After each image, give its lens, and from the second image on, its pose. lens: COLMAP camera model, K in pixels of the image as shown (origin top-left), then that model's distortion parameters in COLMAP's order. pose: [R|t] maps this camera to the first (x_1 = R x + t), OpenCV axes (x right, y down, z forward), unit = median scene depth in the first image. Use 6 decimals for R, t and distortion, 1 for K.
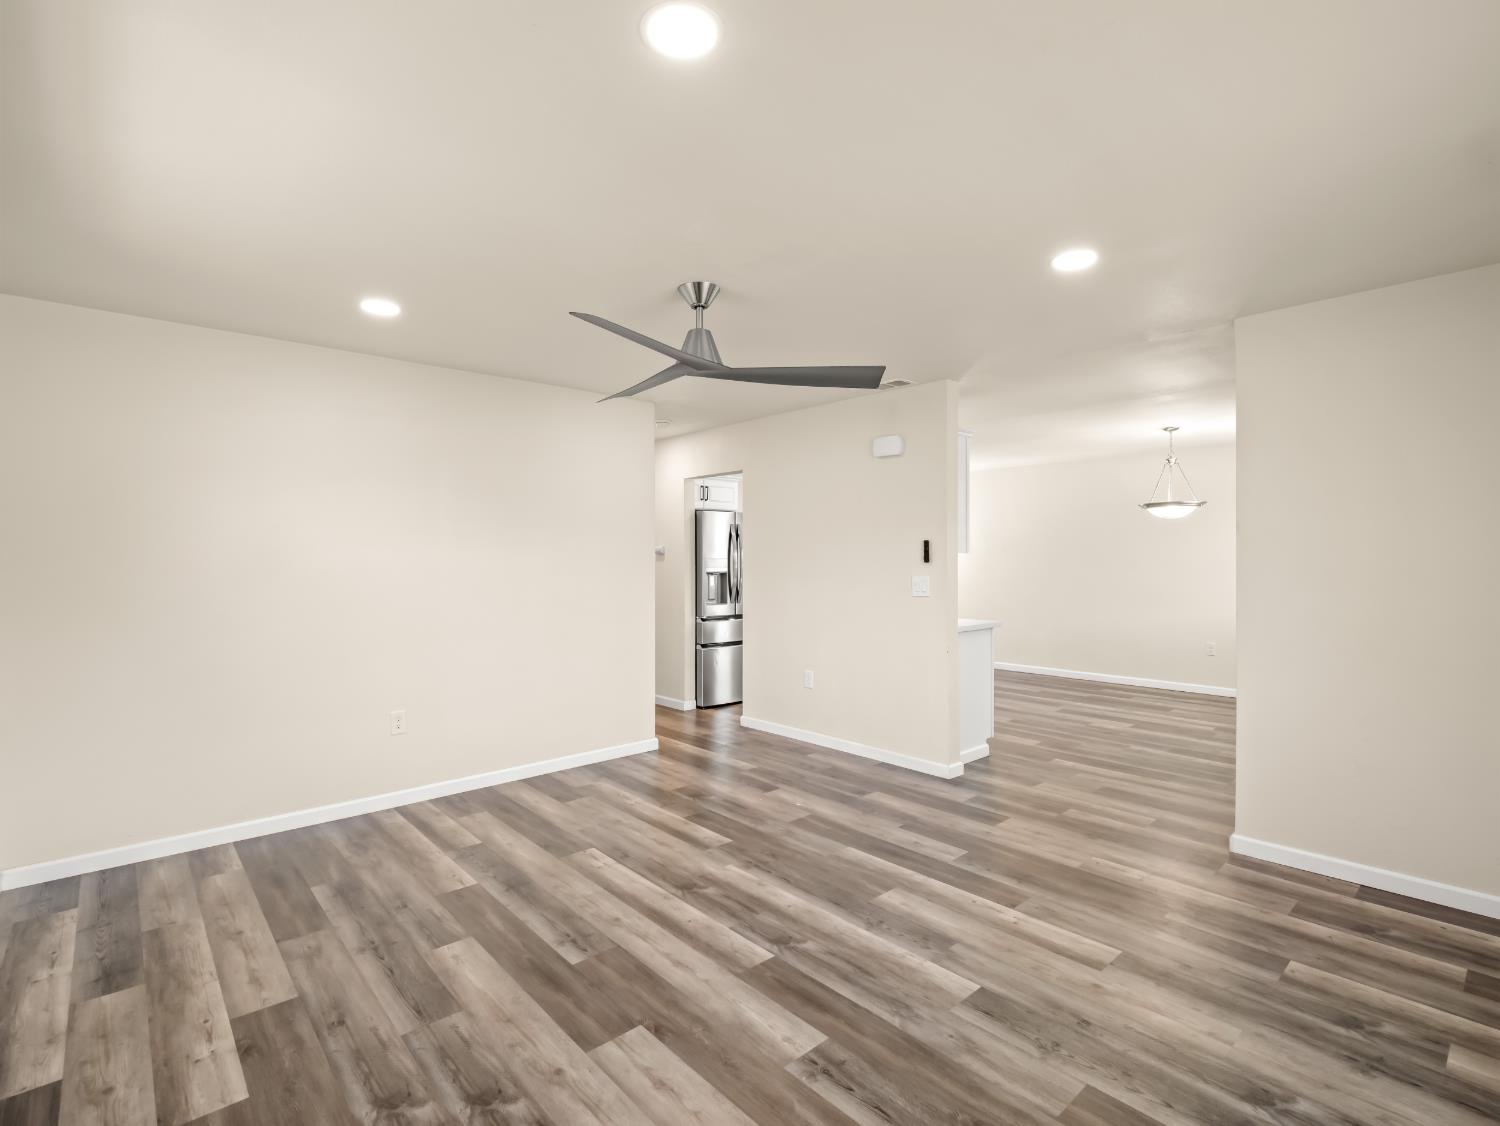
lens RADIAL K [[724.9, 0, 745.5], [0, 724.9, 557.4], [0, 0, 1]] dist [-0.007764, -0.006708]
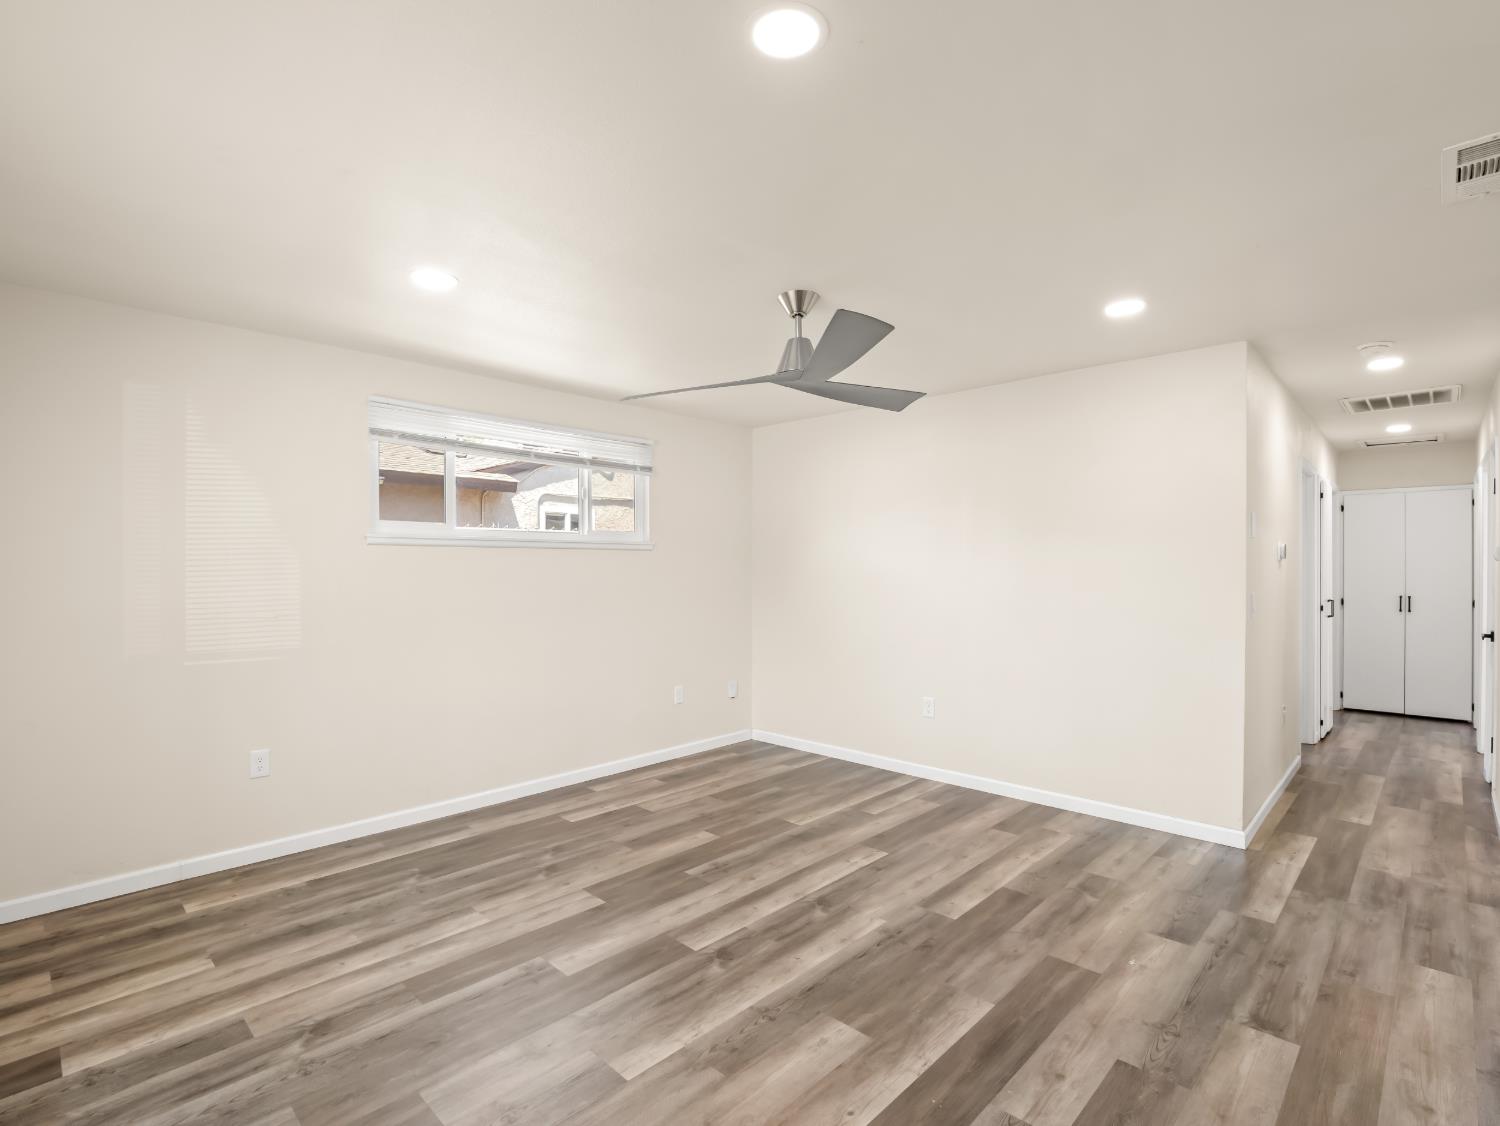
lens RADIAL K [[730.2, 0, 742.9], [0, 730.2, 562.4], [0, 0, 1]] dist [0.004364, -0.018398]
pose [[0.065569, -0.001703, -0.997847, 0.902740], [-0.002143, 0.999996, -0.001847, -0.005486], [0.997846, 0.002259, 0.065565, 0.822094]]
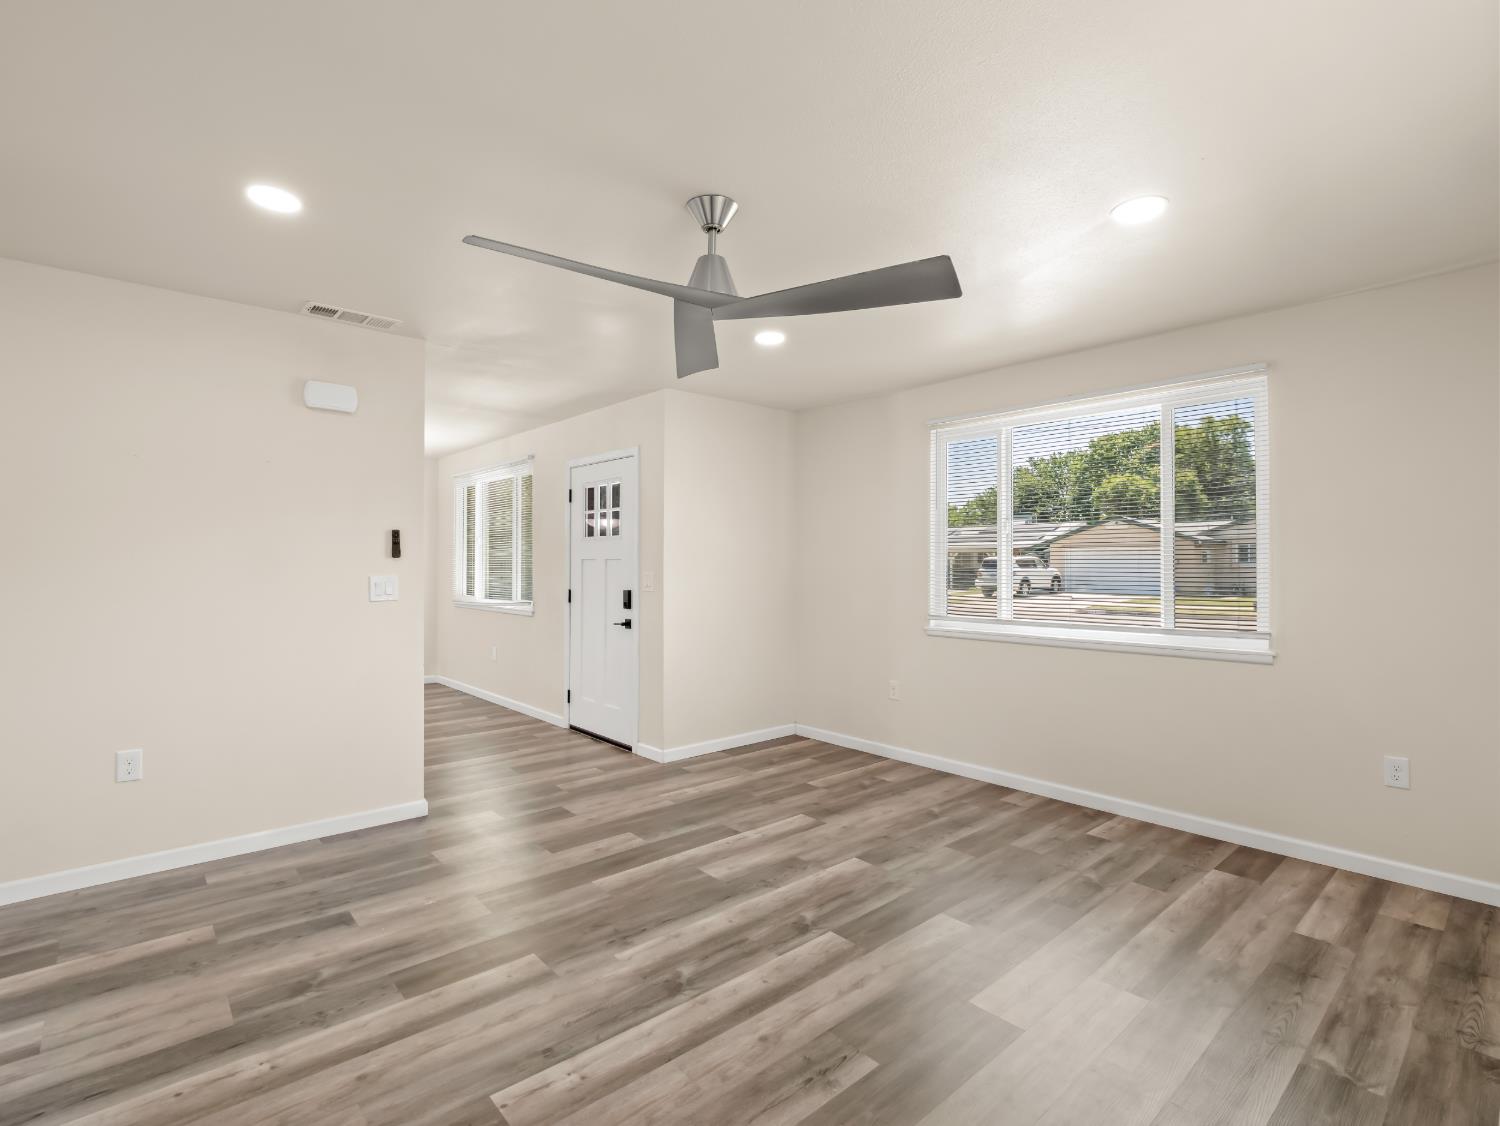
lens RADIAL K [[720.8, 0, 745.9], [0, 720.8, 567.0], [0, 0, 1]] dist [-0.017228, 0.000923]
pose [[0.005968, -0.002979, 0.999978, -0.811101], [-0.000340, 0.999995, 0.002981, 0.022601], [-0.999982, -0.000358, 0.005967, 0.918864]]
